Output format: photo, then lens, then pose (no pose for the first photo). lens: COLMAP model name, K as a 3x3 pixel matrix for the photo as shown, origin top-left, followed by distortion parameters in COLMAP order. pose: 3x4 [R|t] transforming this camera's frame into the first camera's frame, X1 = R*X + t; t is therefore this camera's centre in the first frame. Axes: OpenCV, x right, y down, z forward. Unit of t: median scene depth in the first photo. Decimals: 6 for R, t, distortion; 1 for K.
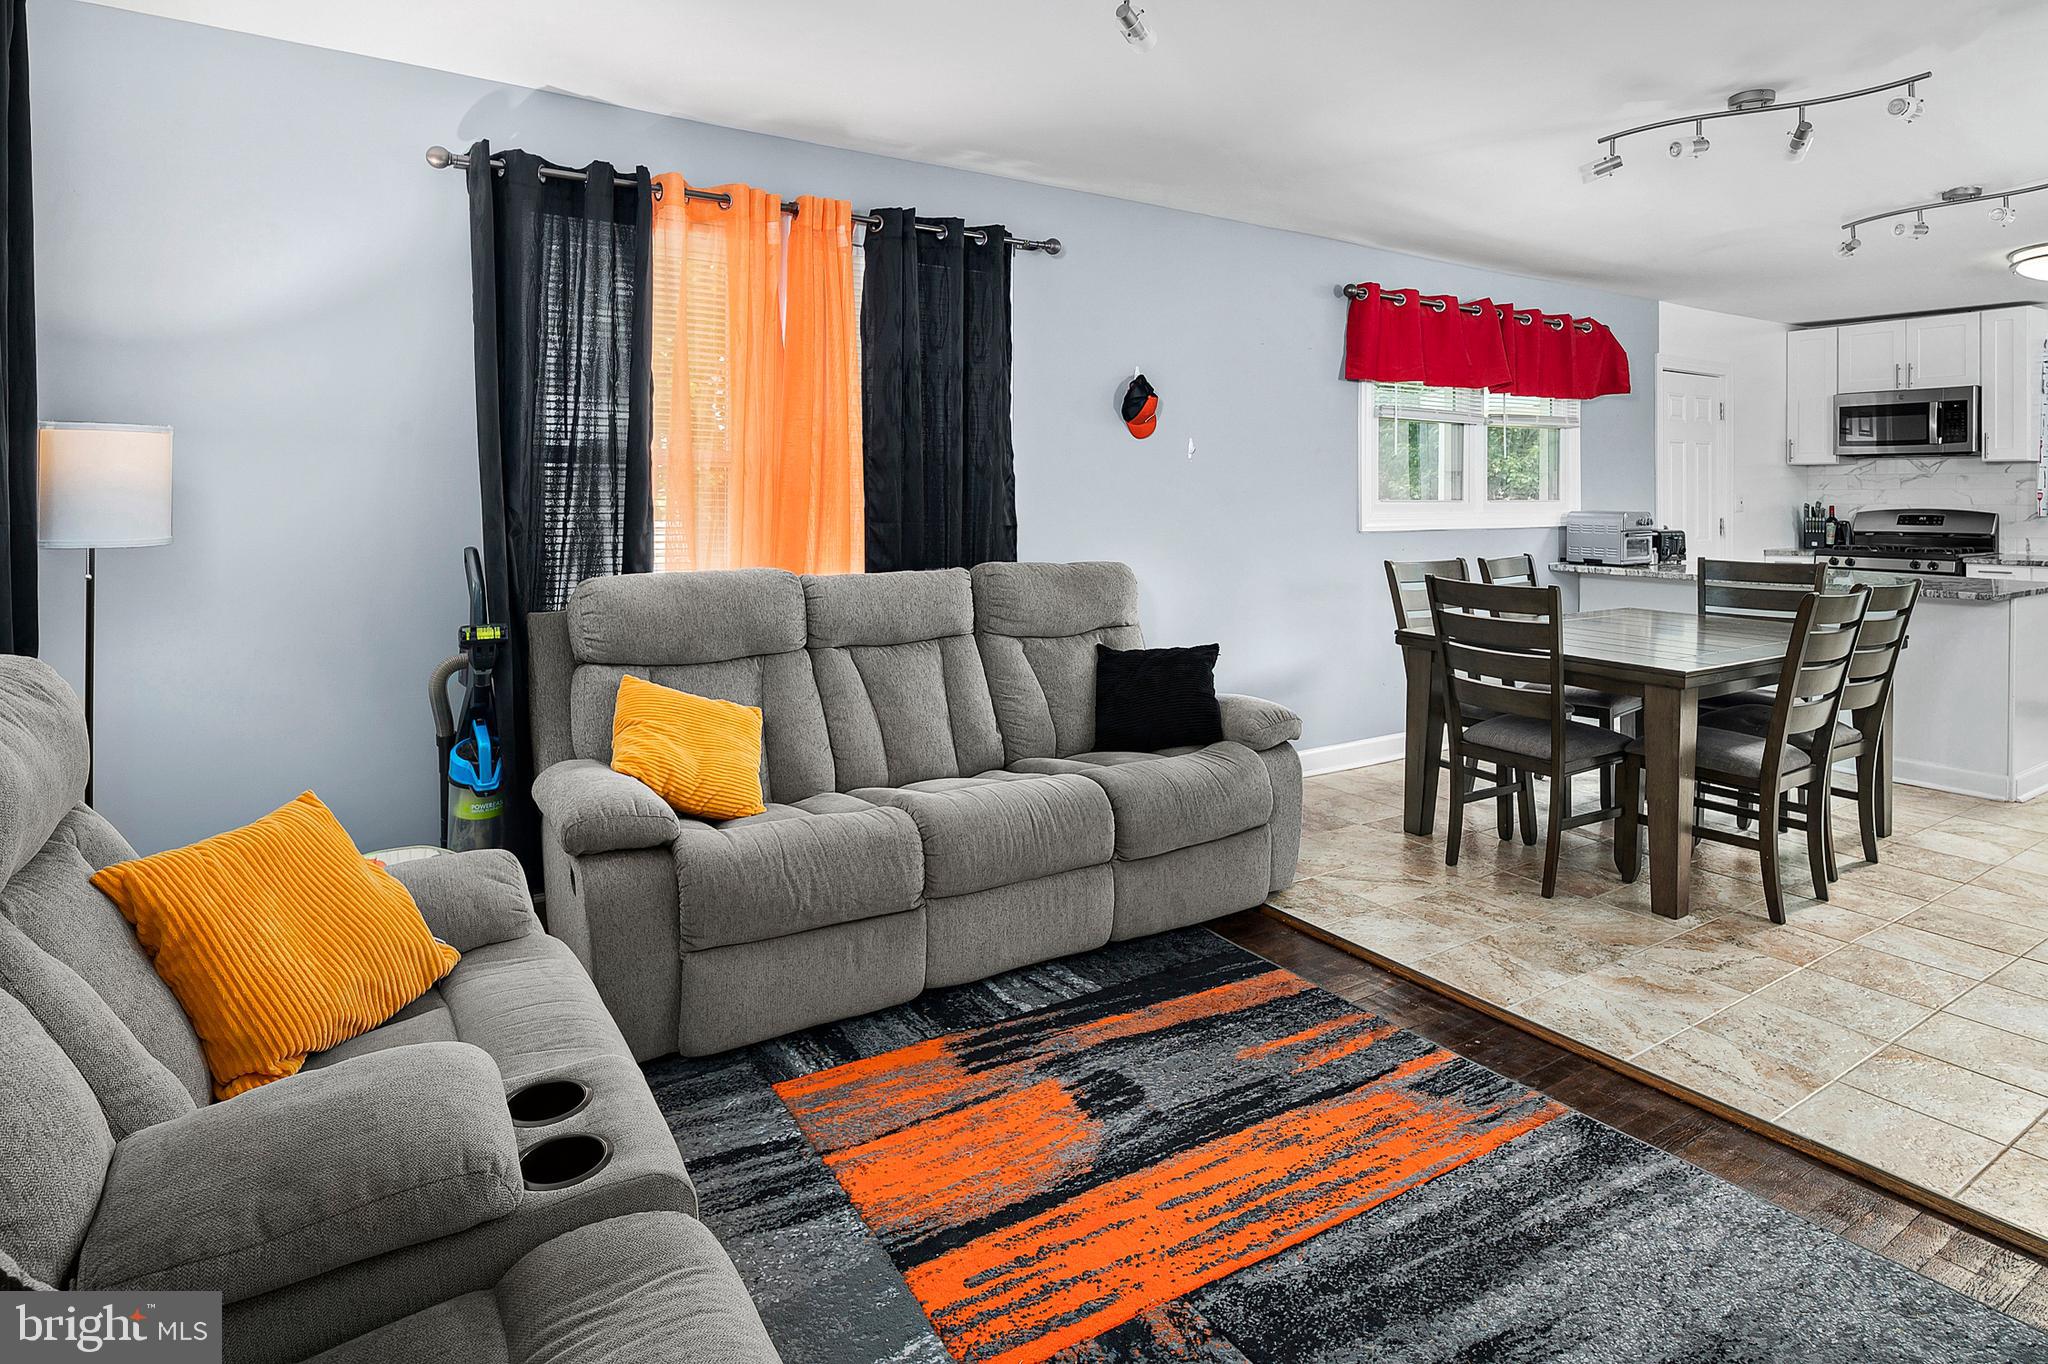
lens RADIAL K [[1118.3, 0, 1006.2], [0, 1118.3, 496.1], [0, 0, 1]] dist [-0.003870, -0.006783]
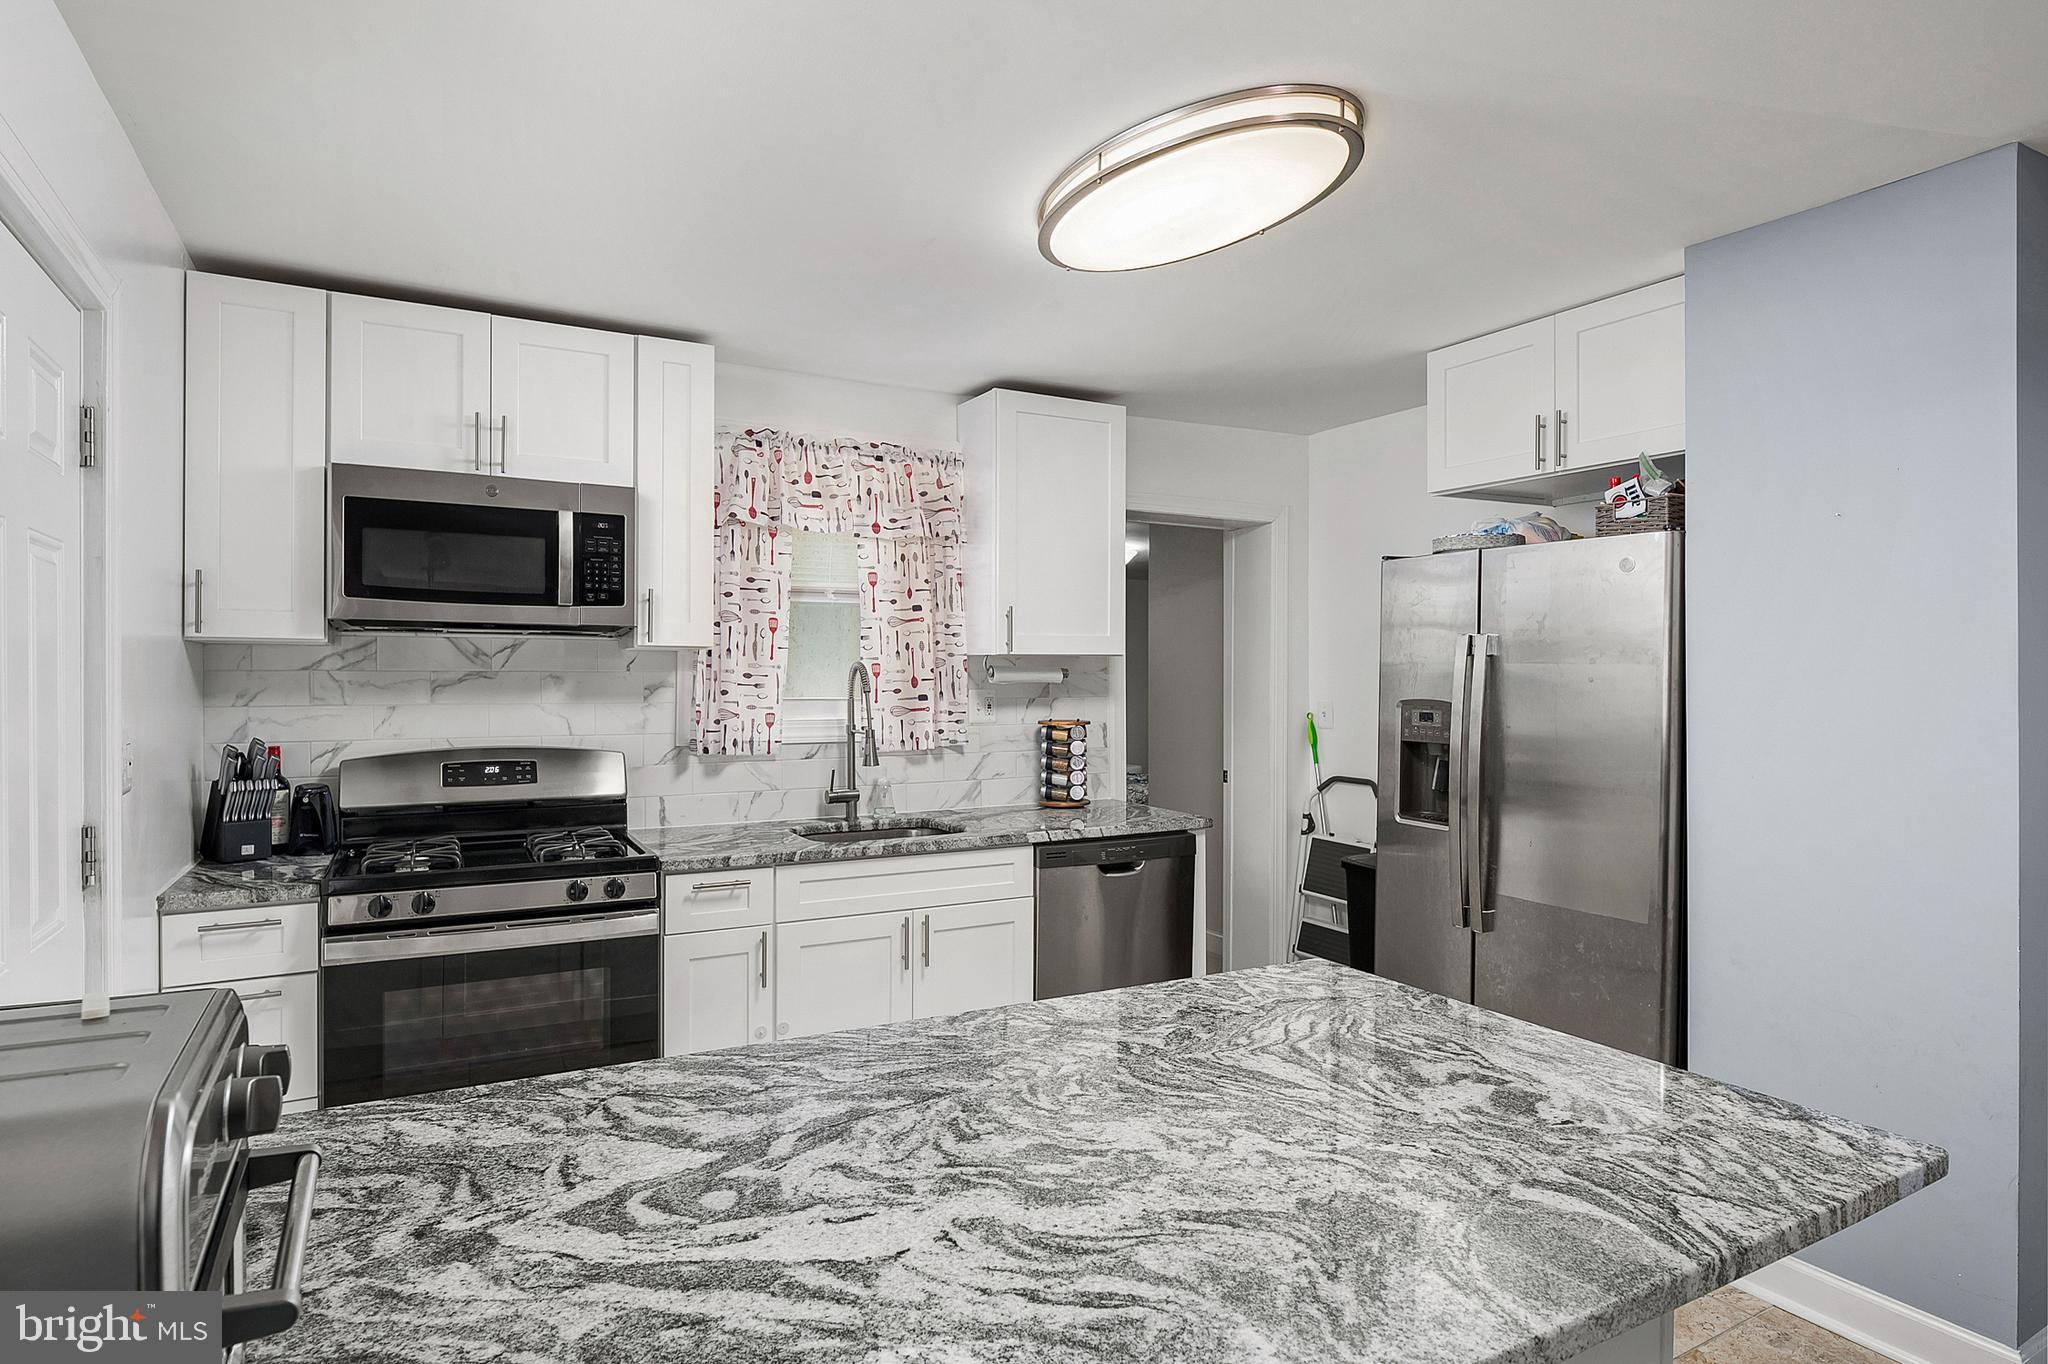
lens RADIAL K [[1118.3, 0, 1026.8], [0, 1118.3, 679.8], [0, 0, 1]] dist [-0.003870, -0.006783]
pose [[0.051214, 0.001346, 0.998687, 0.655139], [0.000224, 0.999999, -0.001359, -0.027423], [-0.998688, 0.000293, 0.051213, 1.305644]]
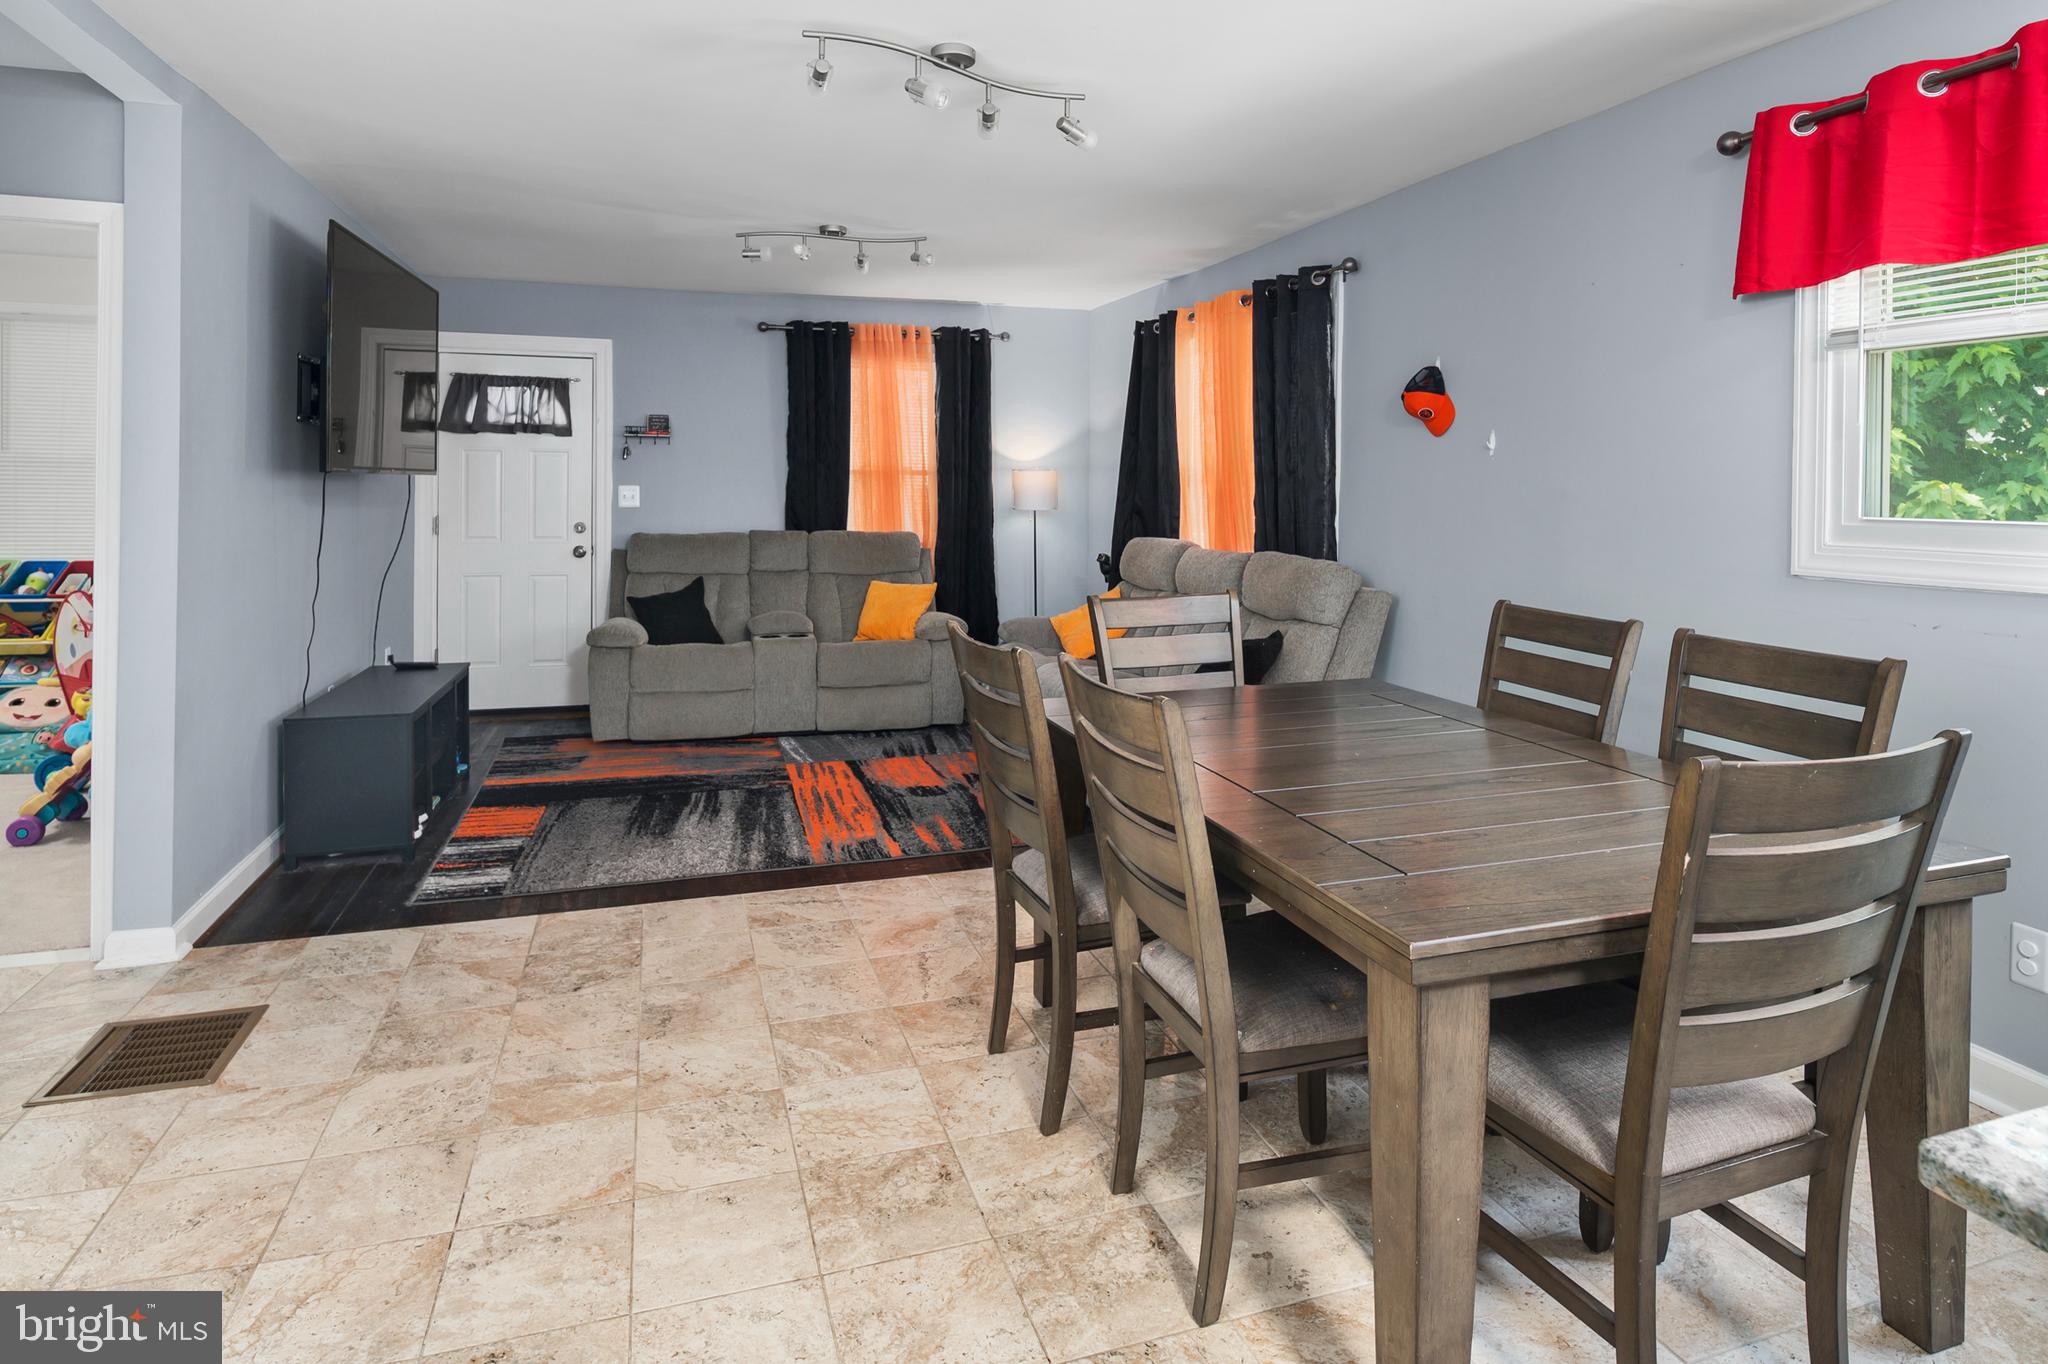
lens RADIAL K [[1118.3, 0, 1014.8], [0, 1118.3, 477.2], [0, 0, 1]] dist [-0.003870, -0.006783]
pose [[-0.265272, -0.012618, -0.964091, 1.163168], [-0.009196, 0.999902, -0.010556, -0.005724], [0.964130, 0.006066, -0.265362, 0.982290]]
